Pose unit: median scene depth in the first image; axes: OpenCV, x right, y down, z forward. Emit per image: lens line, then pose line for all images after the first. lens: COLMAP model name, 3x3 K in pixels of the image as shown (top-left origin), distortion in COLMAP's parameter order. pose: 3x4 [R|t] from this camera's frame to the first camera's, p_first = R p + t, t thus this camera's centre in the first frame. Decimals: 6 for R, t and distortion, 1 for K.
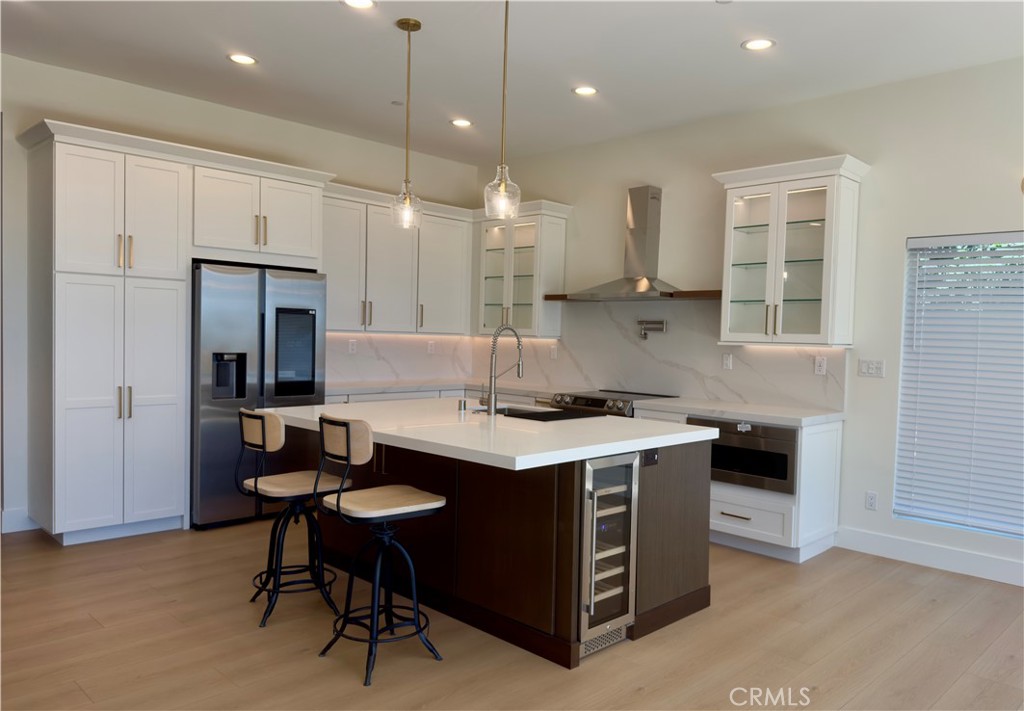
lens RADIAL K [[738.5, 0, 512.0], [0, 738.5, 355.5], [0, 0, 1]] dist [0.140545, -0.234115]
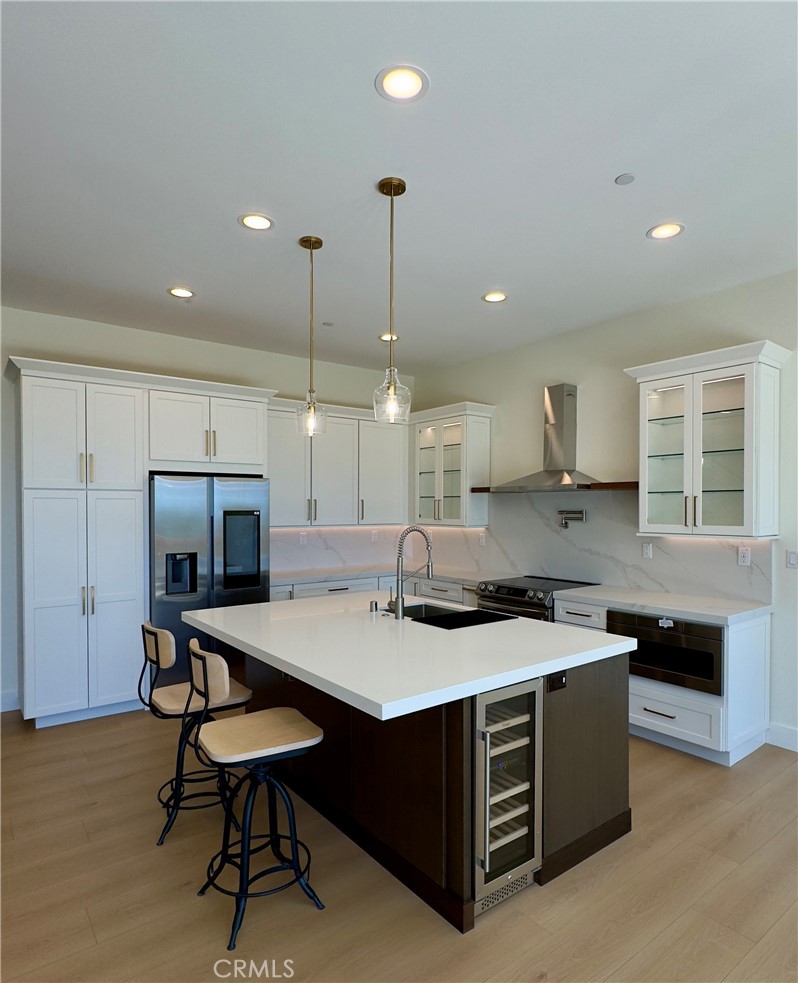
lens RADIAL K [[577.3, 0, 394.7], [0, 577.3, 512.6], [0, 0, 1]] dist [-0.002257, -0.000929]
pose [[0.990122, -0.026885, -0.137609, 0.066125], [0.023710, 0.999415, -0.024661, -0.037330], [0.138192, 0.021155, 0.990180, 0.197419]]
